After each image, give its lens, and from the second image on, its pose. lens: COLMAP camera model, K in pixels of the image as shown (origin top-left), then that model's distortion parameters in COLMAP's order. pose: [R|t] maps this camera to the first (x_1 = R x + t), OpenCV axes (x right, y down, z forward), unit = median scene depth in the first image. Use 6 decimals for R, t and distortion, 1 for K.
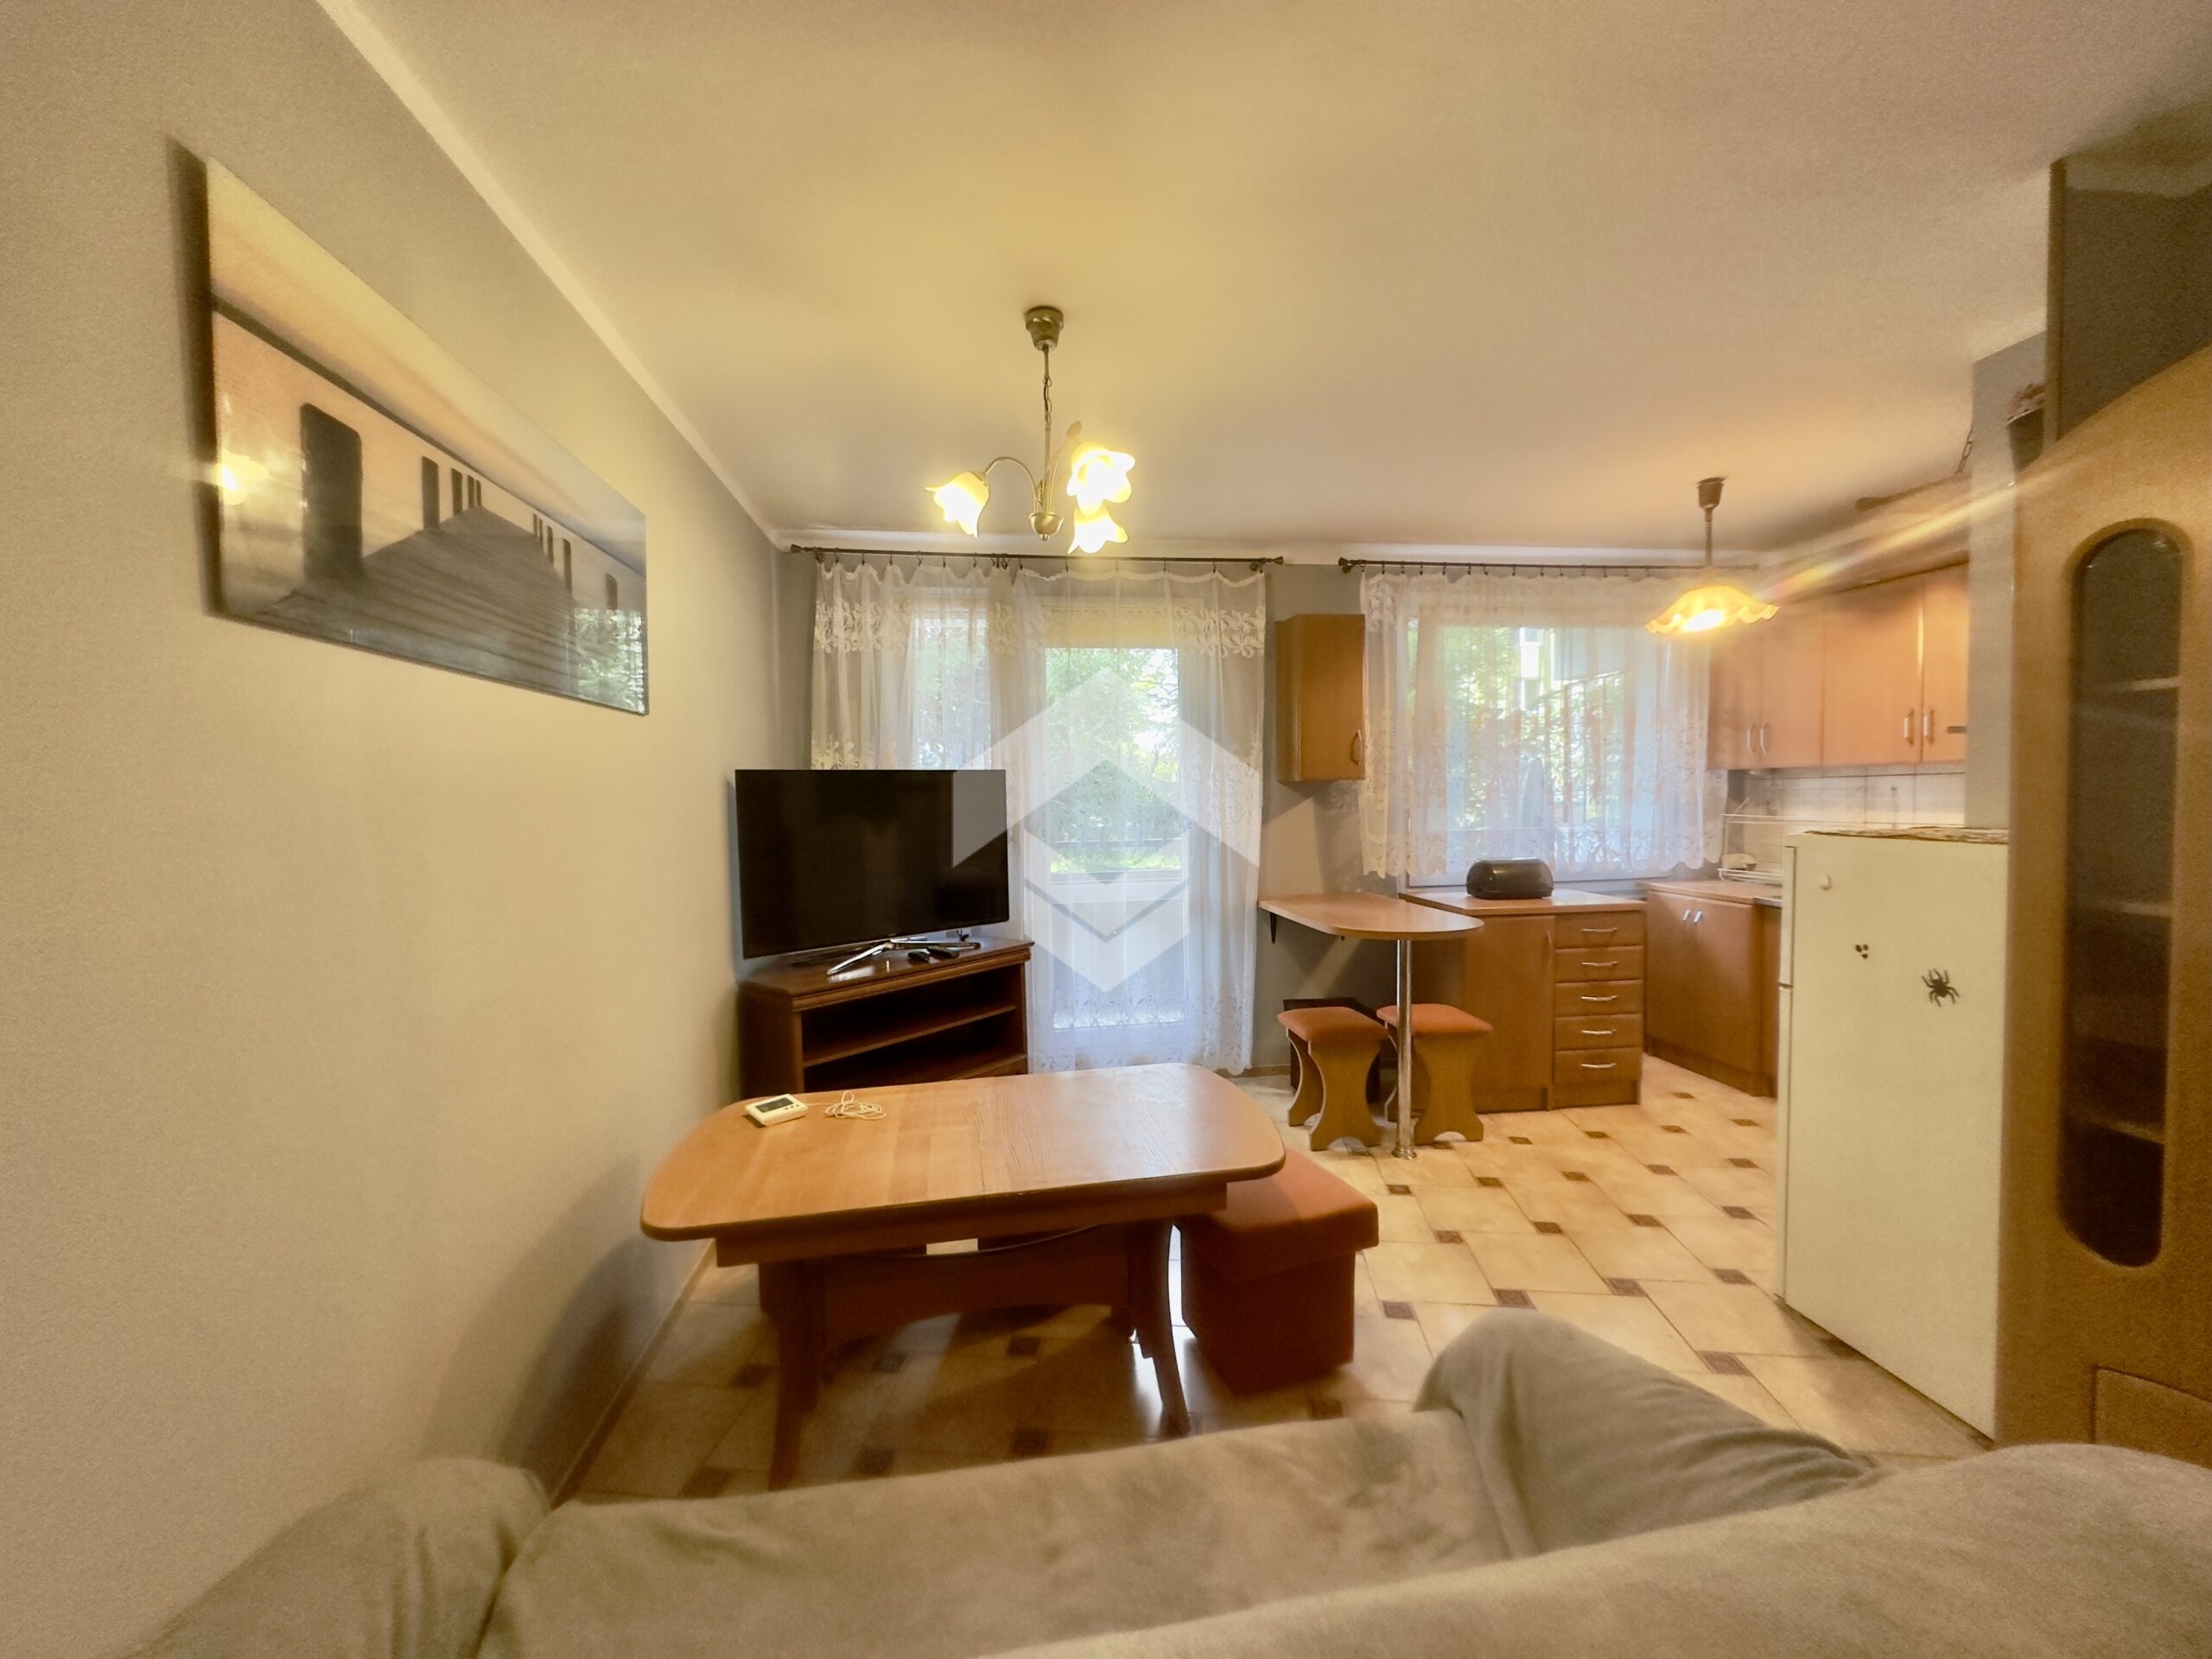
lens RADIAL K [[876.9, 0, 1107.5], [0, 876.9, 831.0], [0, 0, 1]] dist [-0.003429, -0.000190]
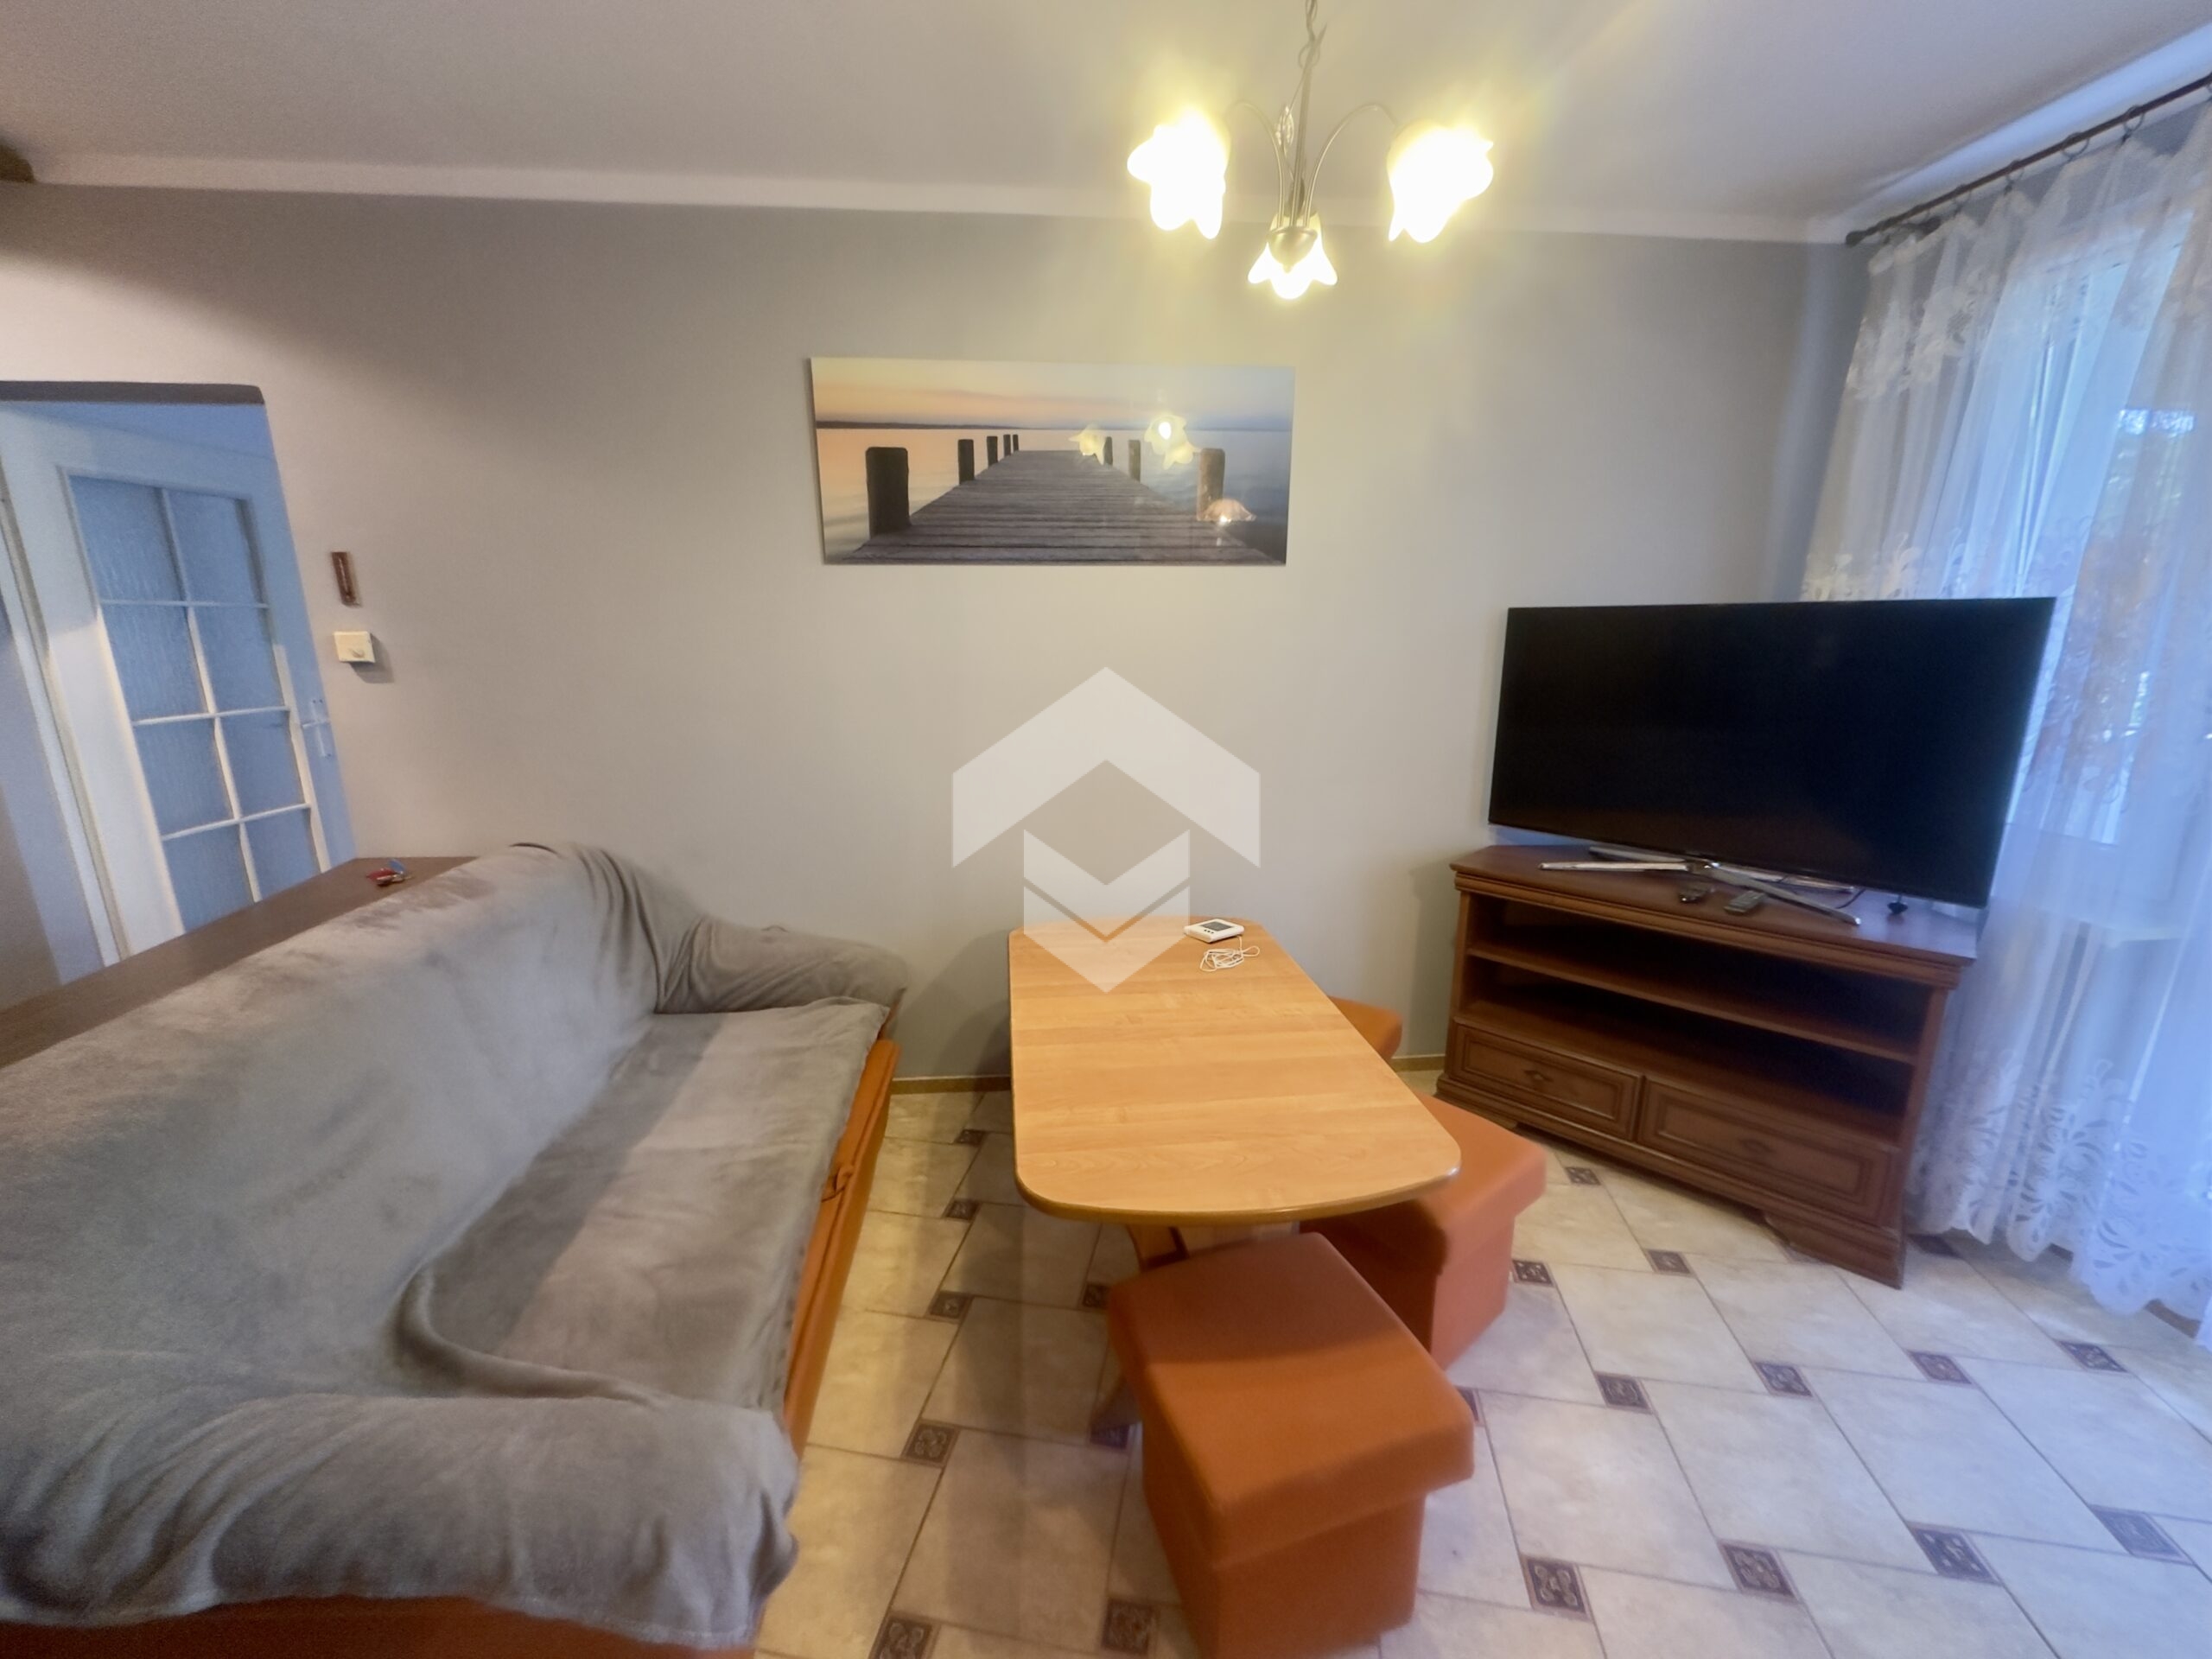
lens RADIAL K [[882.4, 0, 1104.7], [0, 882.4, 830.4], [0, 0, 1]] dist [-0.002425, 0.000204]
pose [[-0.056877, 0.246350, -0.967510, 0.419123], [-0.037967, 0.967845, 0.248667, -0.049358], [0.997659, 0.050877, -0.045695, 0.550961]]
